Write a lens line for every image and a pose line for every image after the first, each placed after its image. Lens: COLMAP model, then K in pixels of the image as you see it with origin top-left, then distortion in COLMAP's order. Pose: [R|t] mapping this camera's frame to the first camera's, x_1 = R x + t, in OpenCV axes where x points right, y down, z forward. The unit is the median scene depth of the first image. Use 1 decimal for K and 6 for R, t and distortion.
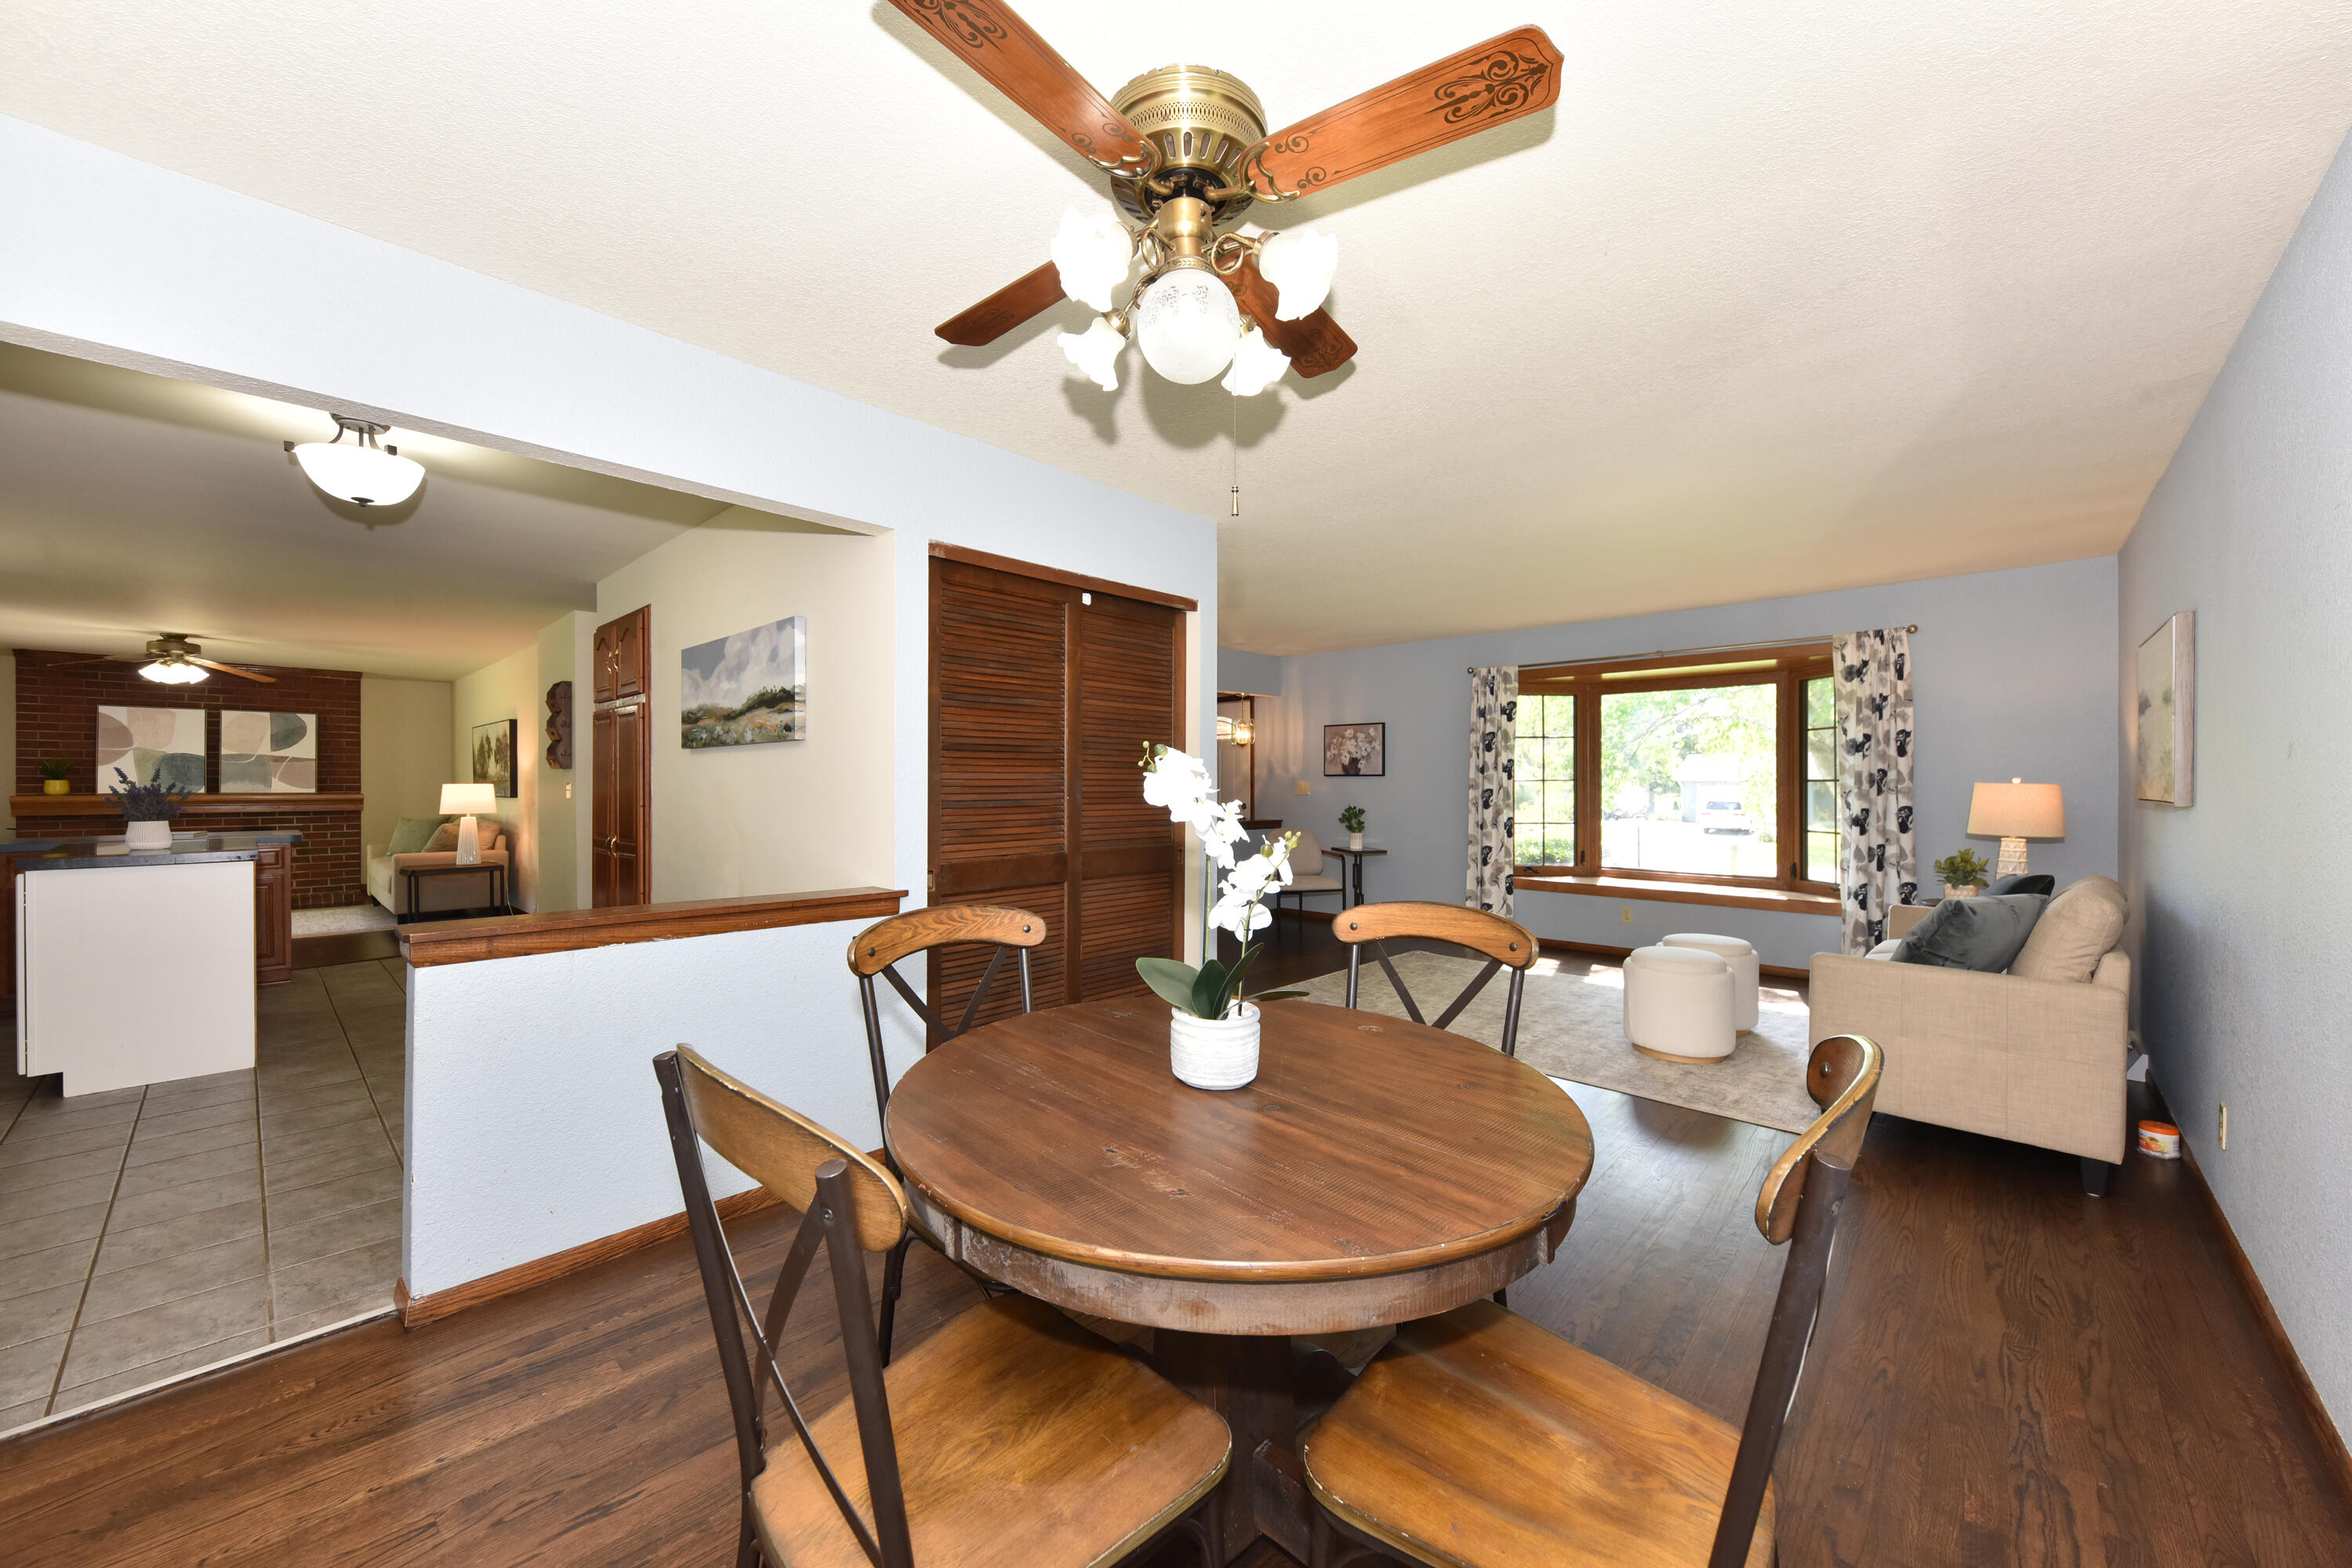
lens RADIAL K [[875.2, 0, 1186.8], [0, 875.2, 788.5], [0, 0, 1]] dist [0.001740, -0.001760]
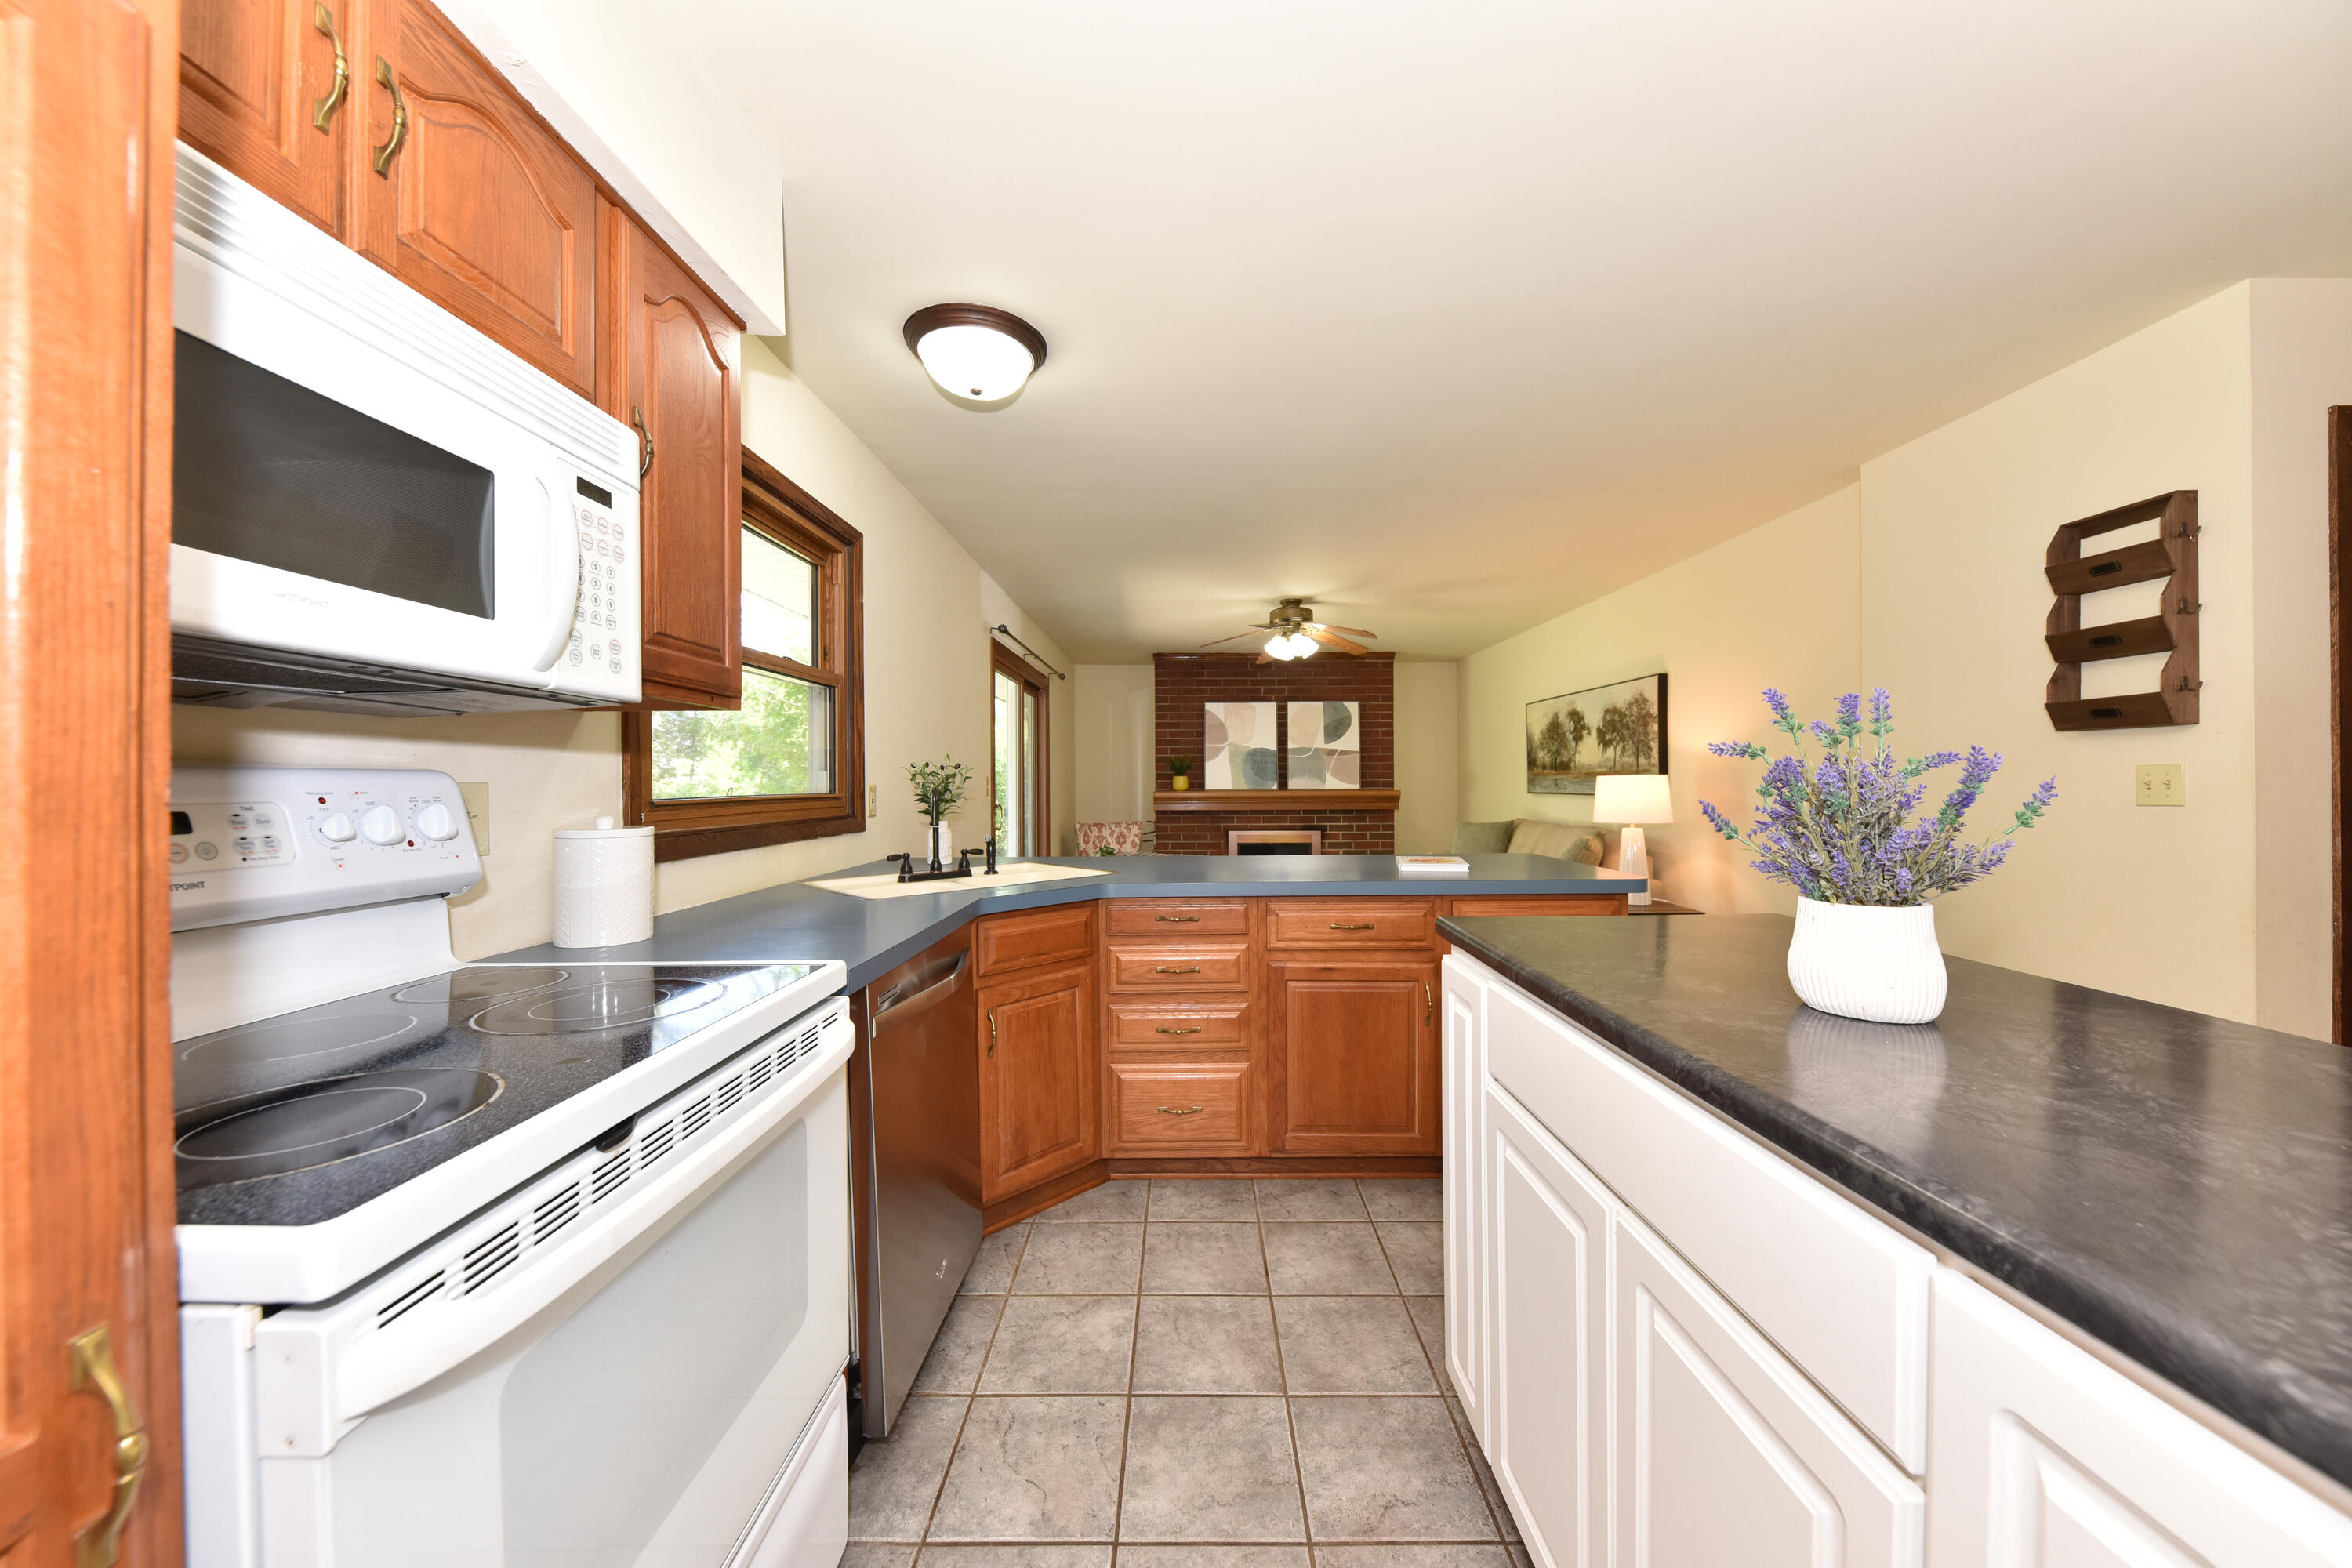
lens RADIAL K [[814.0, 0, 1185.5], [0, 814.0, 785.8], [0, 0, 1]] dist [0.010886, -0.007843]
pose [[0.675090, -0.001152, -0.737734, -0.582362], [0.000968, 0.999999, -0.000675, 0.002337], [0.737734, -0.000259, 0.675091, 0.355313]]
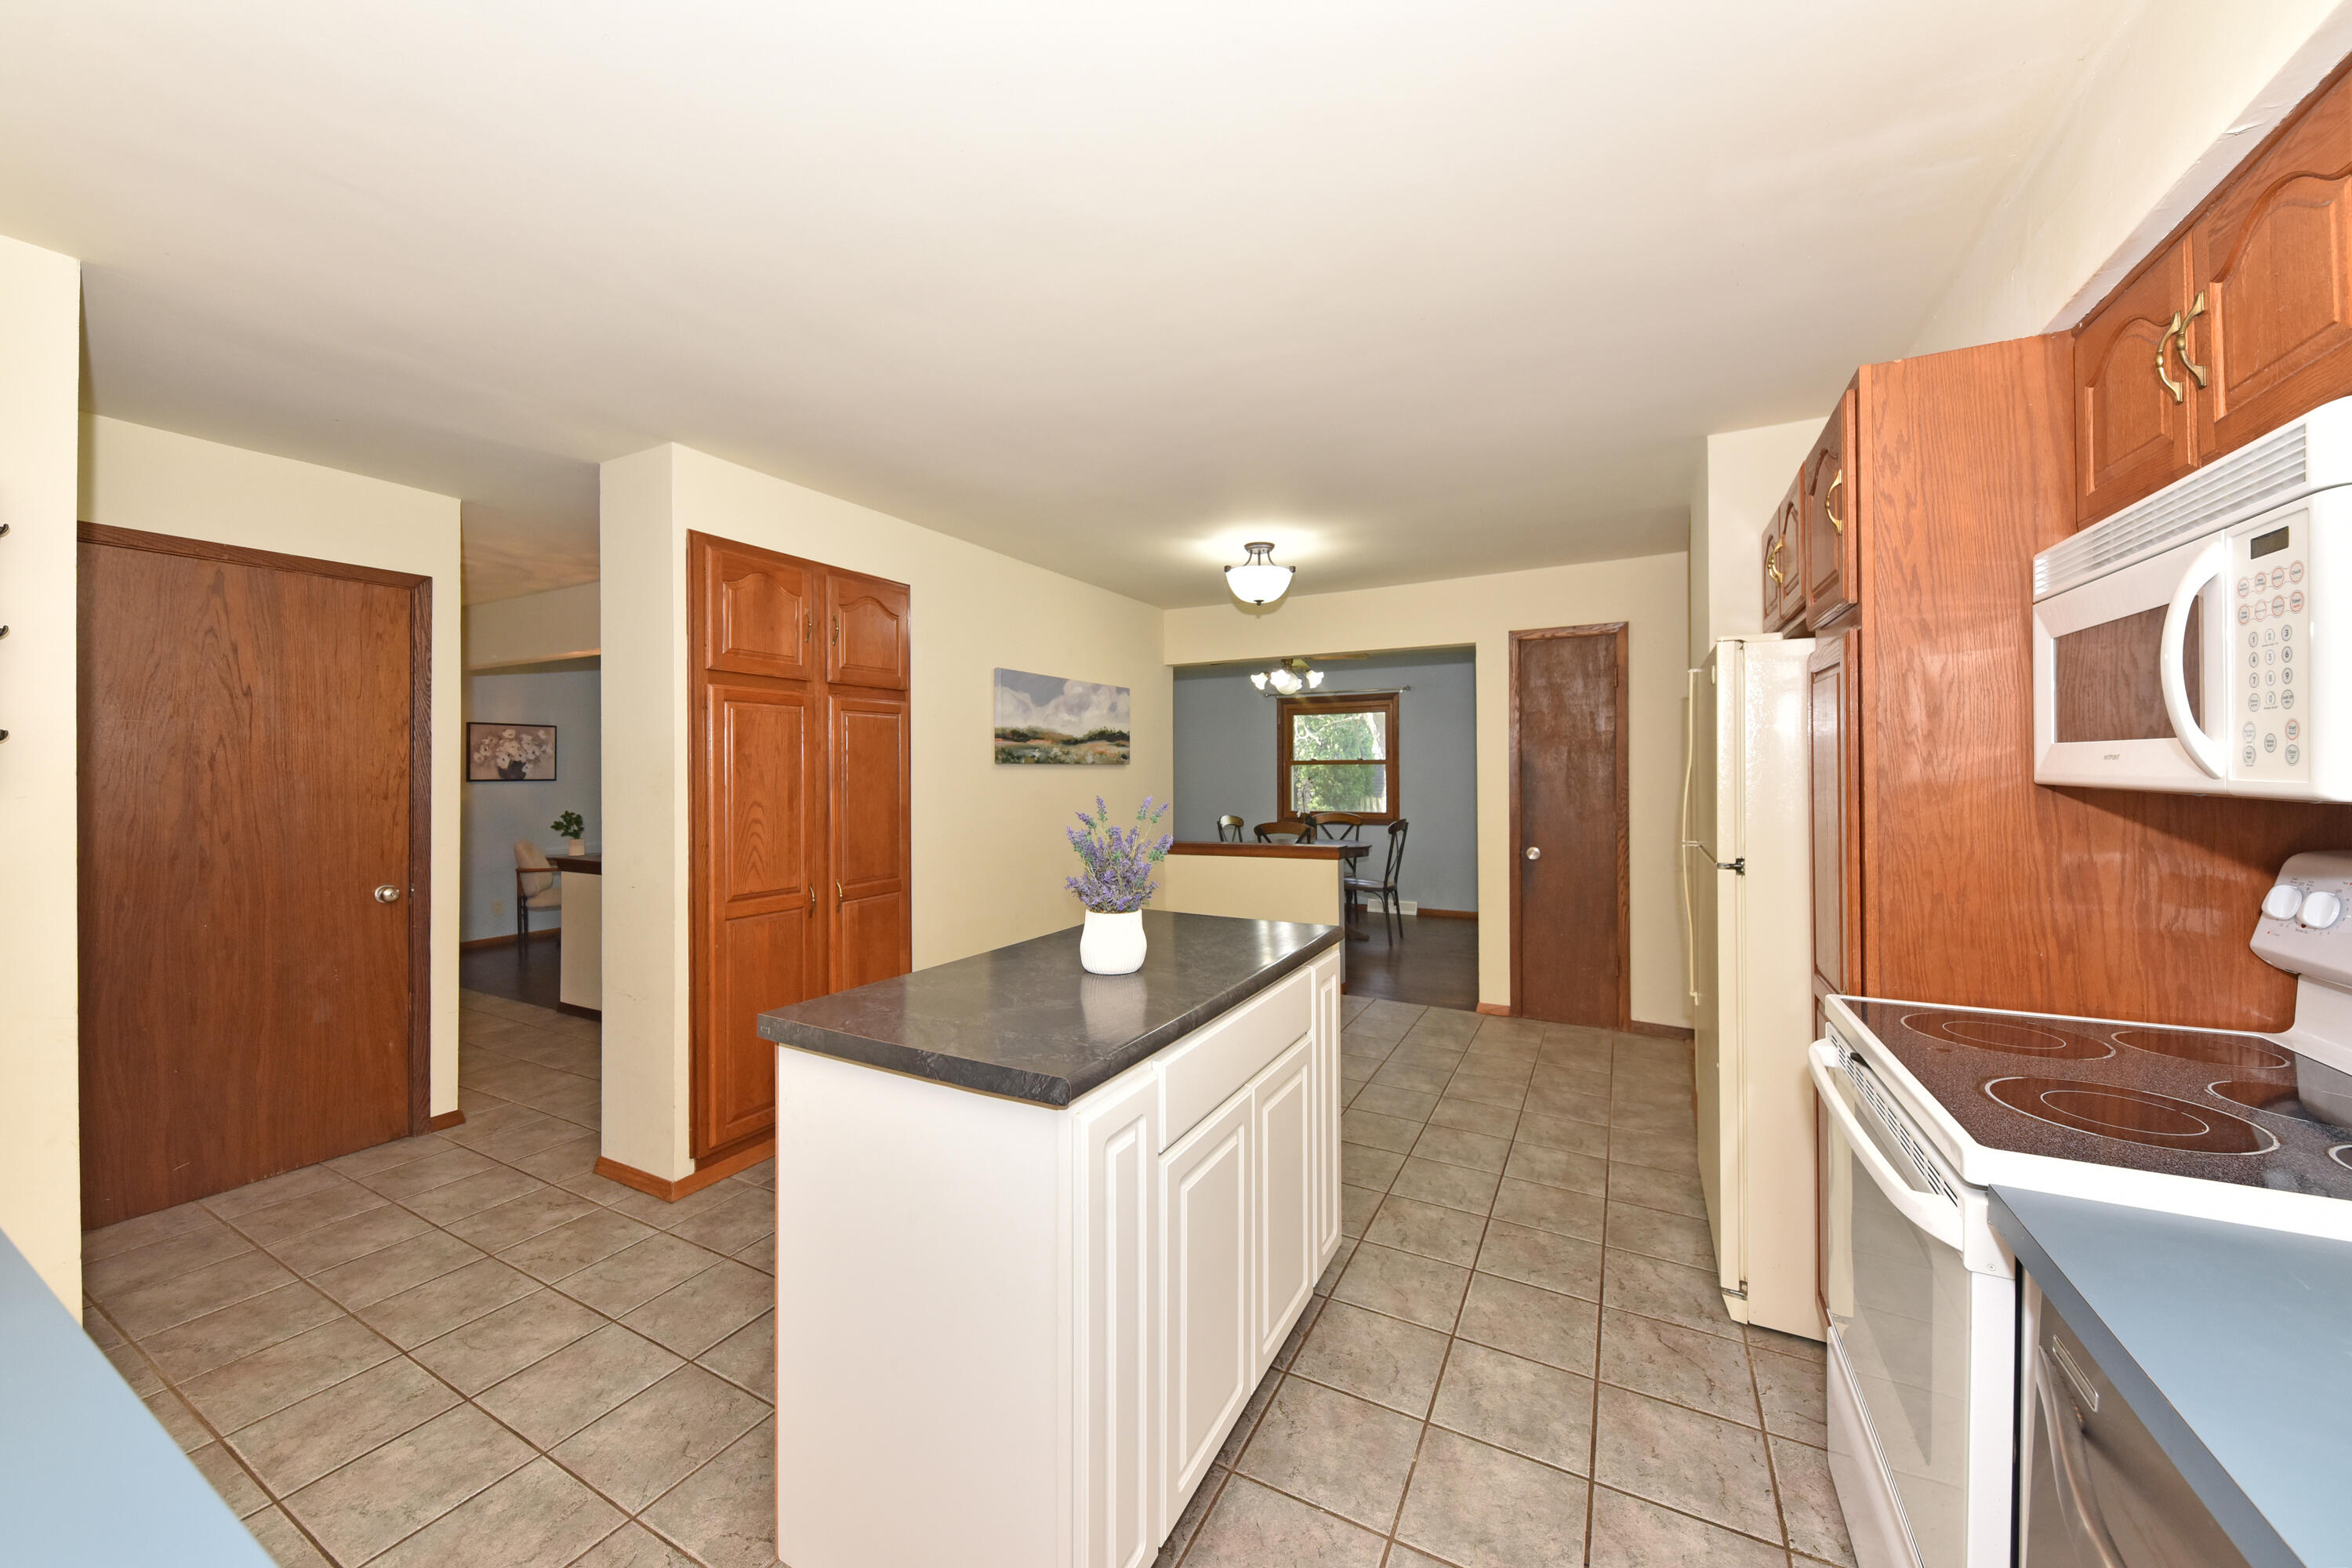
lens RADIAL K [[850.5, 0, 1153.3], [0, 850.5, 768.2], [0, 0, 1]] dist [-0.000225, -0.000108]
pose [[-0.236258, 0.003836, 0.971683, -0.833018], [0.010859, 0.999940, -0.001307, -0.019019], [-0.971630, 0.010243, -0.236286, 0.553270]]
